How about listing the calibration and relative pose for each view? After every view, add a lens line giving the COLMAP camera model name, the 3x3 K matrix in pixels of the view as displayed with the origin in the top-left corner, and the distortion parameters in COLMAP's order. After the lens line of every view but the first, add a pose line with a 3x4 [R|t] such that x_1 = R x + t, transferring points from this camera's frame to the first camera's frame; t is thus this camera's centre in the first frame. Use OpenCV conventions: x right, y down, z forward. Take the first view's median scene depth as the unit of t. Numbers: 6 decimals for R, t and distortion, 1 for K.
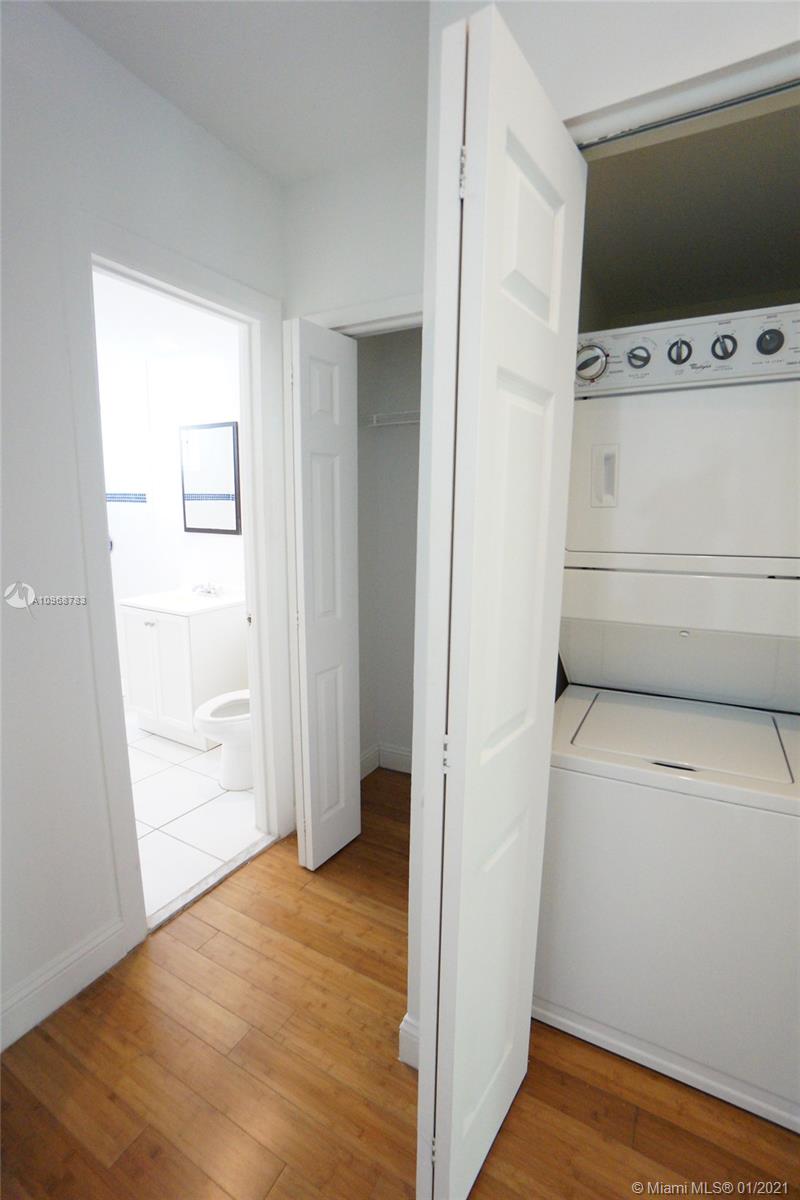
lens RADIAL K [[532.4, 0, 419.1], [0, 532.4, 600.7], [0, 0, 1]] dist [-0.066403, 0.025501]
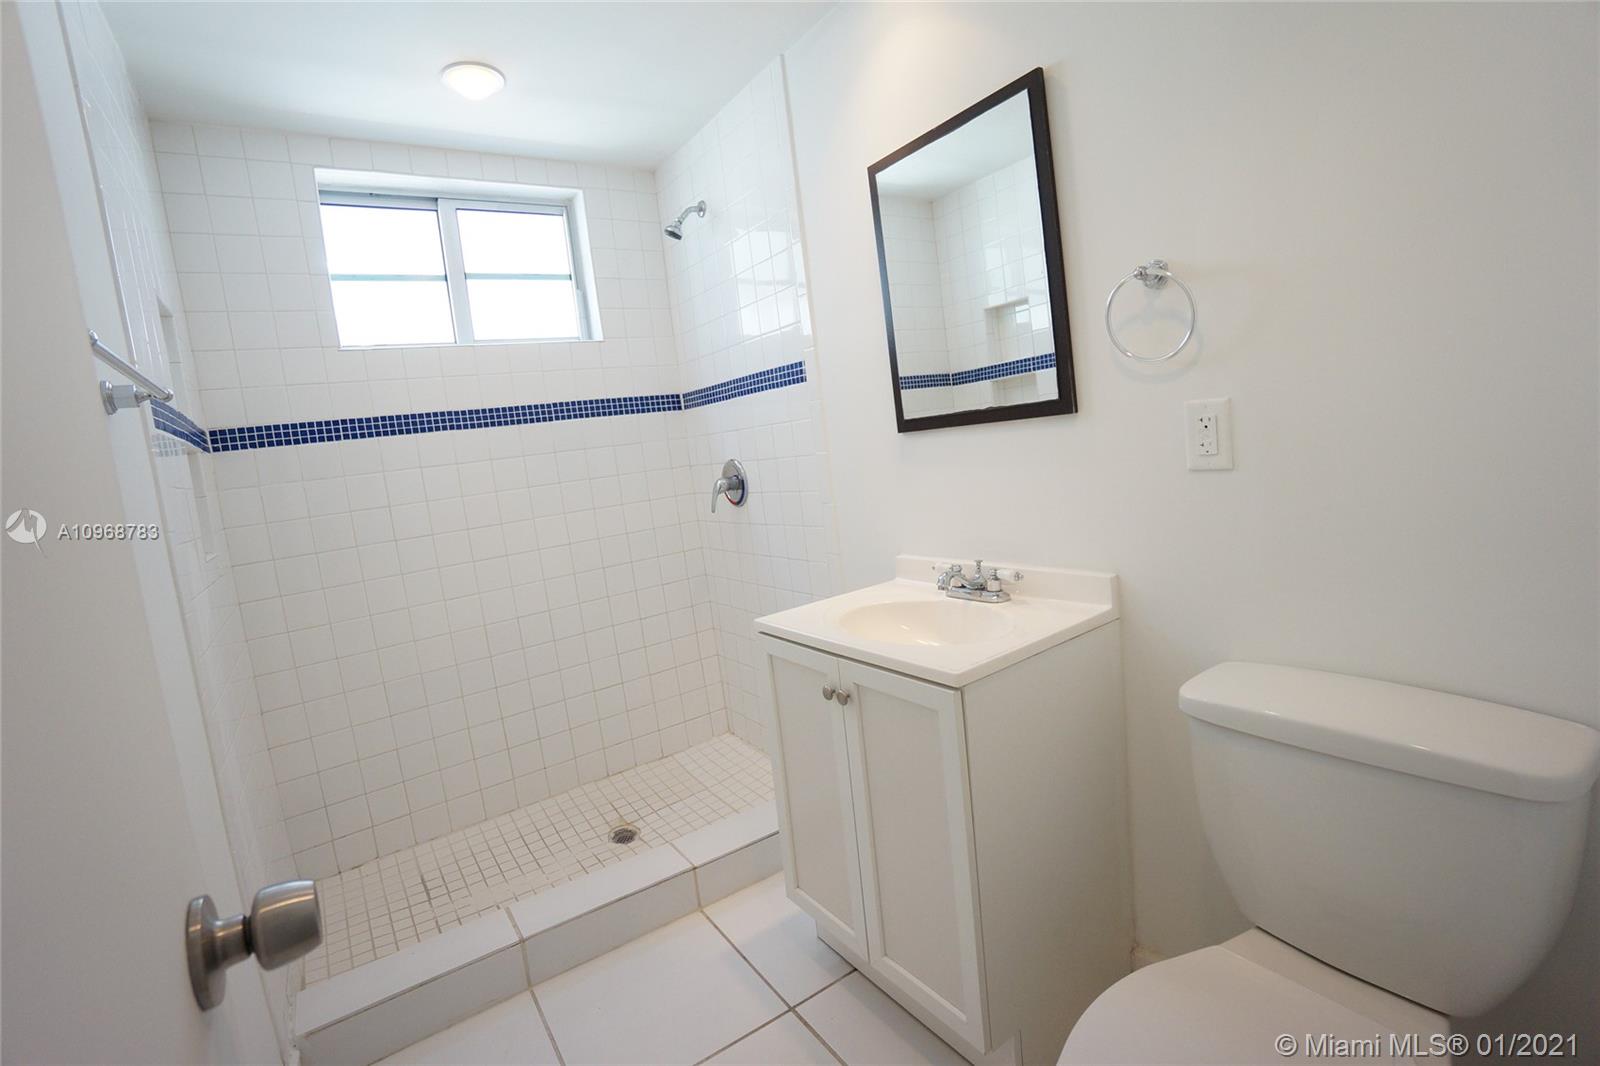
lens RADIAL K [[714.5, 0, 792.6], [0, 714.5, 512.6], [0, 0, 1]] dist [-0.064829, 0.024196]
pose [[0.878222, -0.080809, -0.471378, -0.307099], [0.051519, 0.995871, -0.074738, -0.041006], [0.475471, 0.041352, 0.878759, 0.565471]]
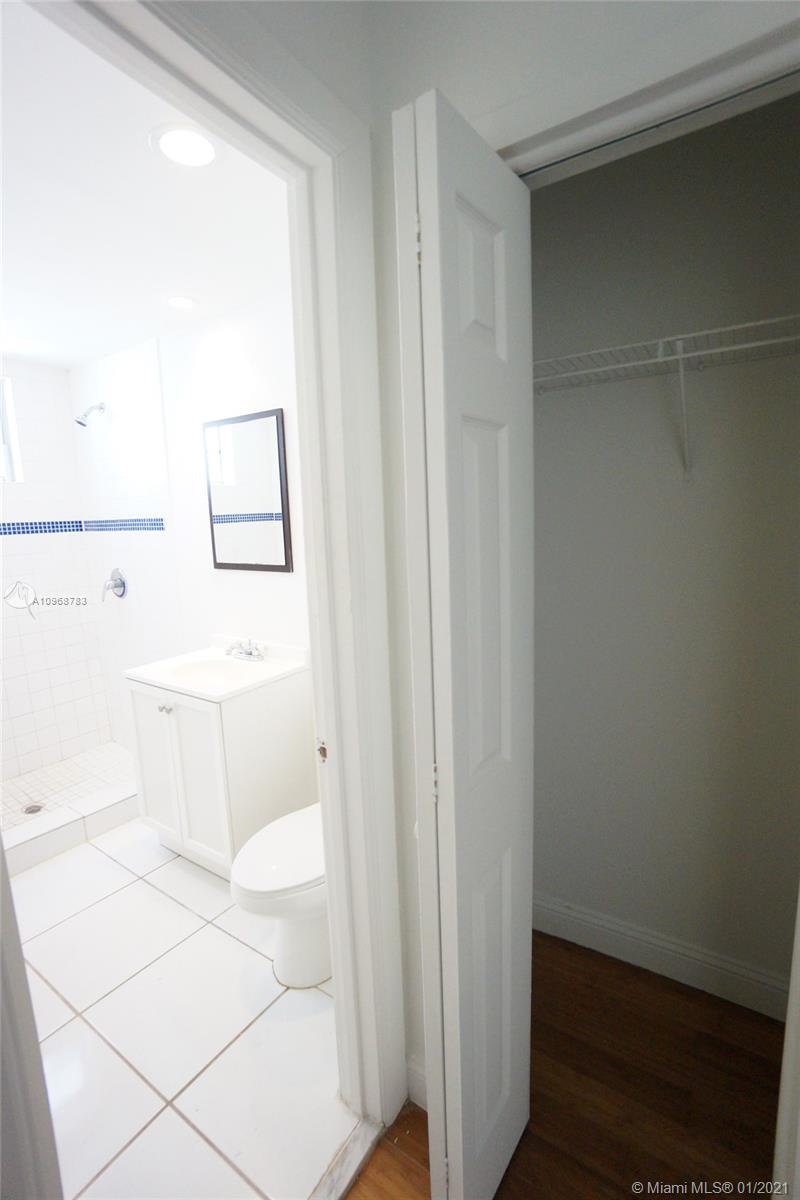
lens RADIAL K [[535.9, 0, 419.2], [0, 535.9, 596.6], [0, 0, 1]] dist [-0.064829, 0.024196]
pose [[0.996339, -0.035695, -0.077684, -0.125763], [0.033683, 0.999066, -0.027065, -0.071639], [0.078578, 0.024350, 0.996611, 0.335087]]
